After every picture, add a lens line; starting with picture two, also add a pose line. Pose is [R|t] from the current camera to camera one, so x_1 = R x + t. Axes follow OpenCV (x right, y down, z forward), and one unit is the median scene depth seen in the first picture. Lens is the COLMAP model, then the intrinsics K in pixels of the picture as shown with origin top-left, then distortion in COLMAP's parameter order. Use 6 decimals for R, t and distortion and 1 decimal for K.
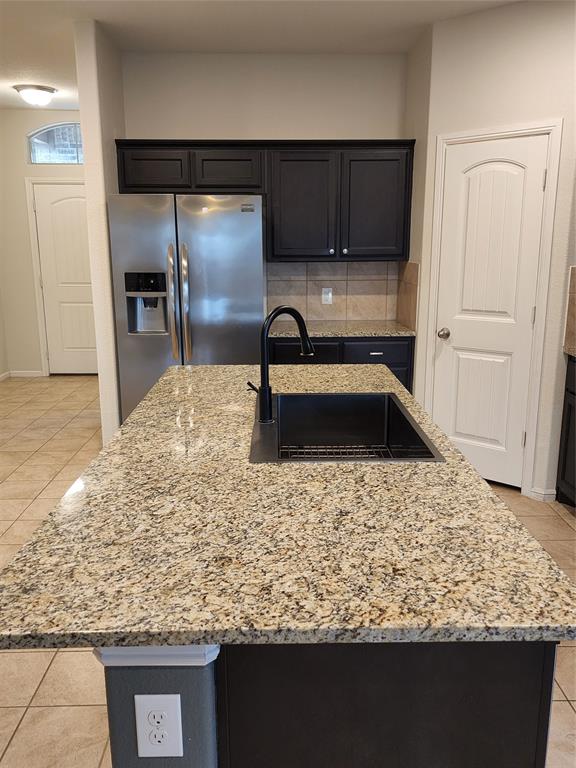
lens RADIAL K [[664.1, 0, 288.6], [0, 664.1, 389.3], [0, 0, 1]] dist [0.082939, -0.078393]
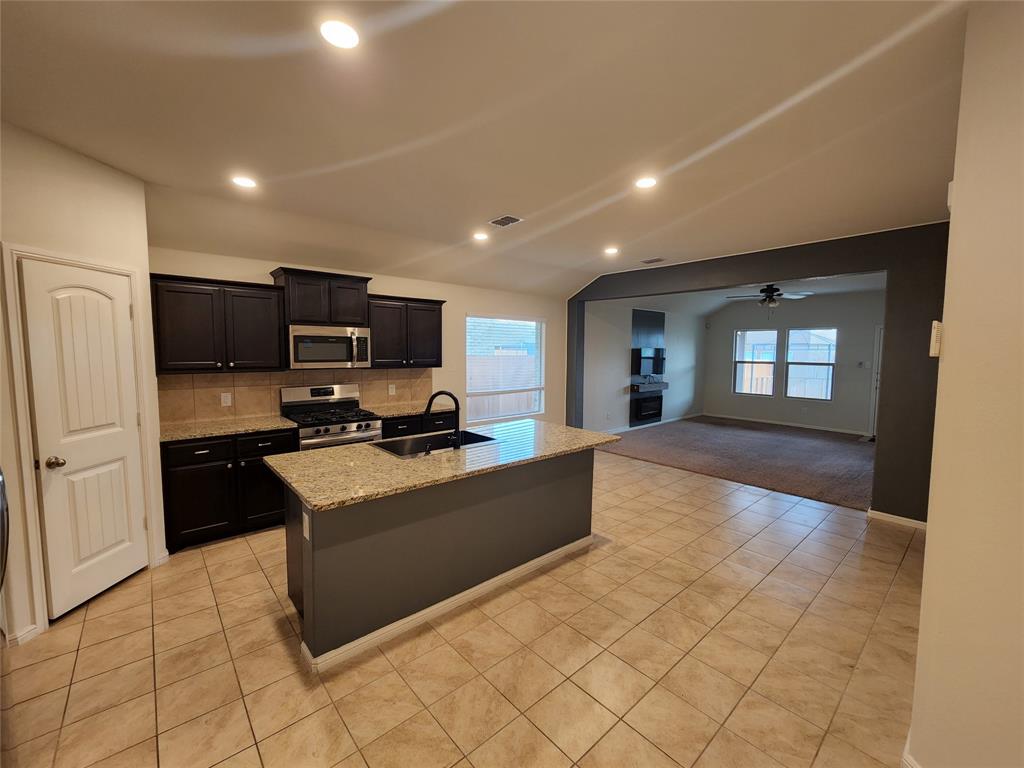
lens RADIAL K [[423.4, 0, 514.3], [0, 423.4, 379.3], [0, 0, 1]] dist [-0.003577, 0.001193]
pose [[-0.646238, -0.059023, 0.760850, -0.604157], [0.164237, 0.962885, 0.214193, -0.216233], [-0.745254, 0.263380, -0.612559, 0.878470]]
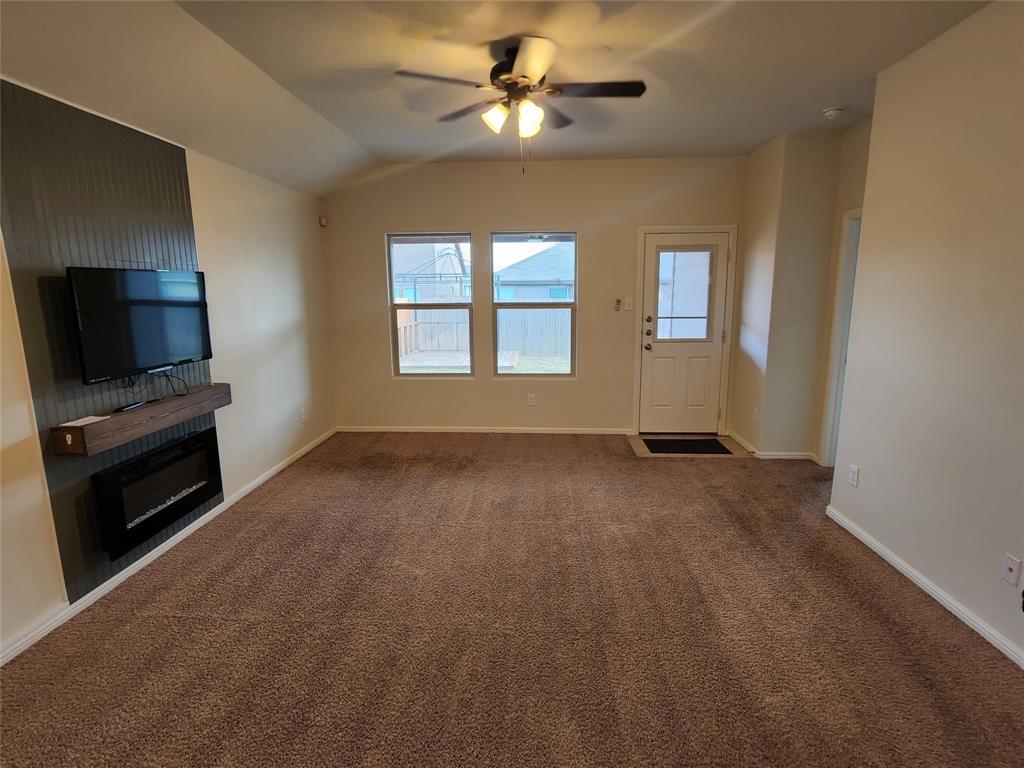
lens RADIAL K [[511.1, 0, 507.6], [0, 511.1, 386.5], [0, 0, 1]] dist [-0.003490, -0.001809]
pose [[-0.996244, -0.007552, 0.086265, 0.016642], [0.028046, 0.914353, 0.403946, 0.077918], [-0.081927, 0.404848, -0.910706, -0.314548]]
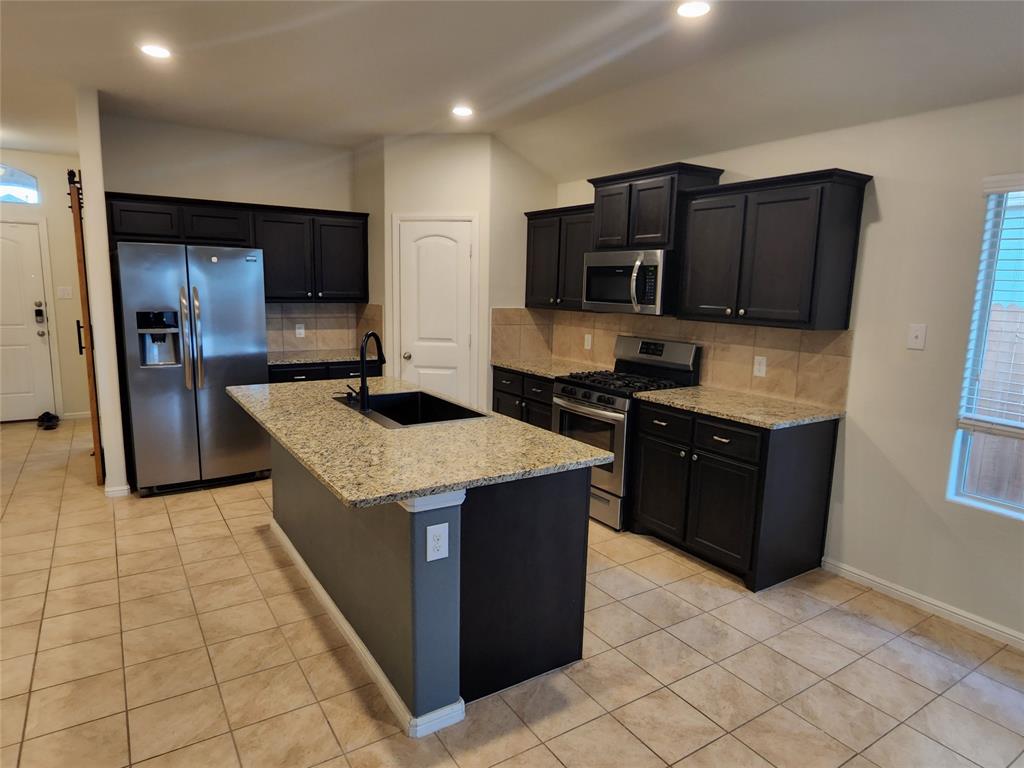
lens RADIAL K [[623.2, 0, 508.0], [0, 623.2, 387.7], [0, 0, 1]] dist [-0.000930, 0.000986]
pose [[0.851049, -0.064792, 0.521073, -0.264002], [0.093345, 0.995220, -0.028709, 0.037378], [-0.516722, 0.073072, 0.853029, -0.187689]]
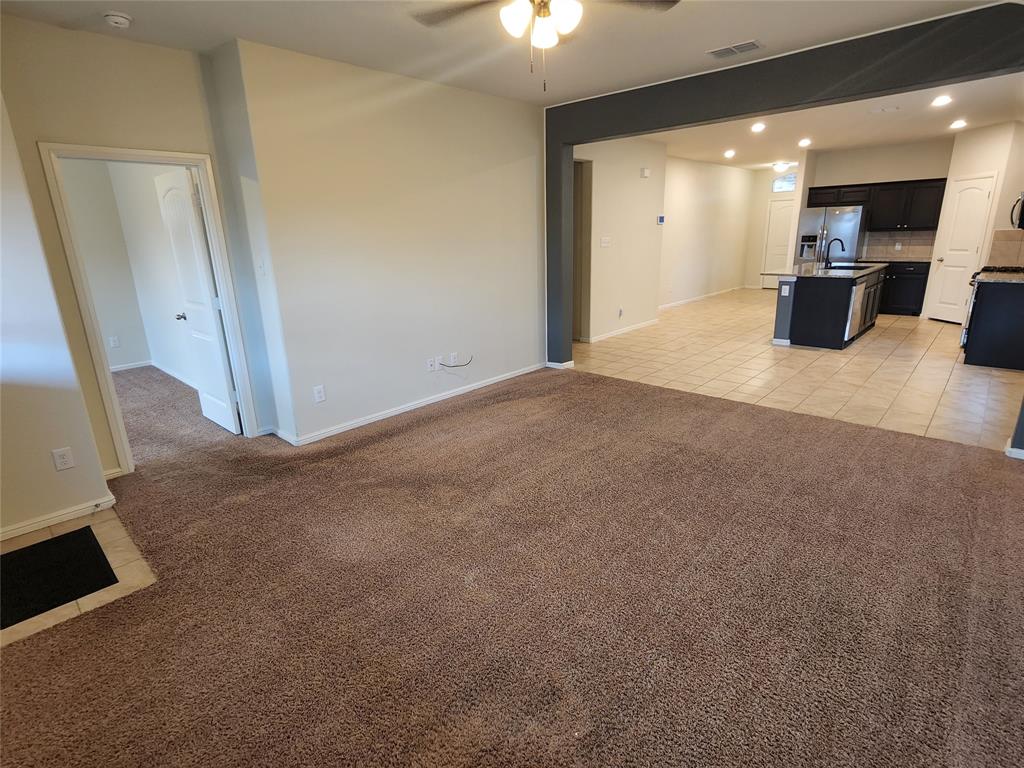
lens RADIAL K [[511.1, 0, 511.0], [0, 511.1, 382.3], [0, 0, 1]] dist [-0.003490, -0.001809]
pose [[0.711737, 0.178151, -0.679480, 0.469010], [-0.129891, 0.984002, 0.121936, 0.341572], [0.690332, 0.001472, 0.723491, -1.456576]]
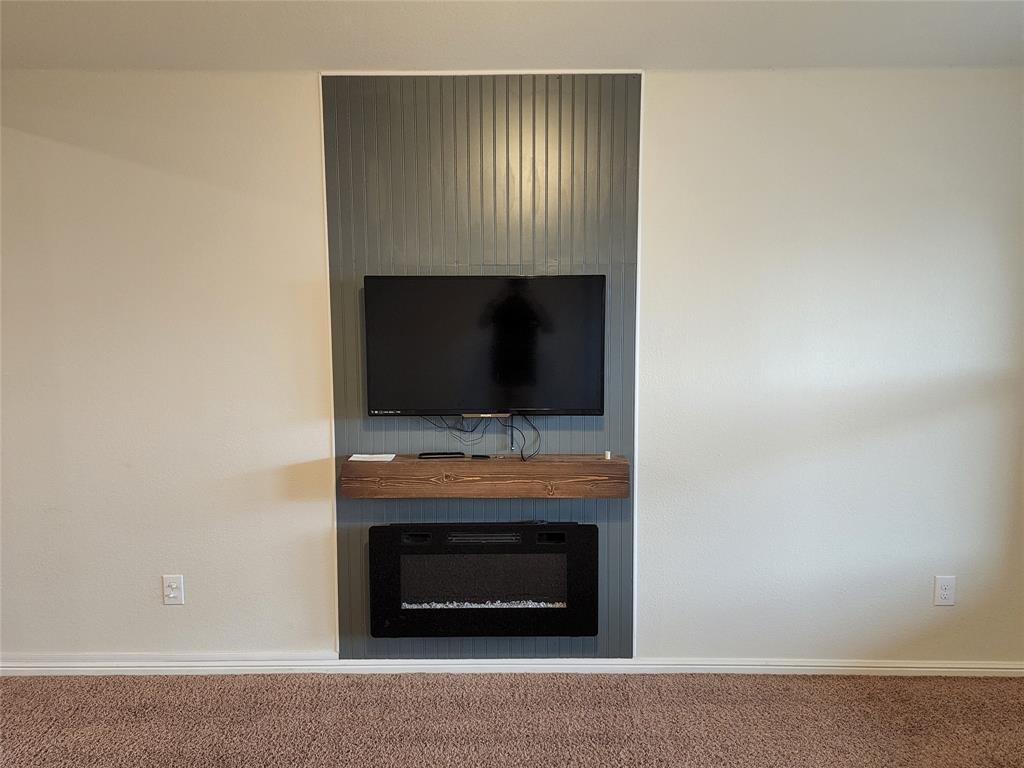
lens RADIAL K [[807.9, 0, 515.4], [0, 807.9, 391.5], [0, 0, 1]] dist [0.088807, -0.081399]
pose [[0.026439, -0.107295, 0.993876, -0.215431], [0.227698, 0.968735, 0.098523, 0.230476], [-0.973373, 0.223698, 0.050043, -0.980489]]
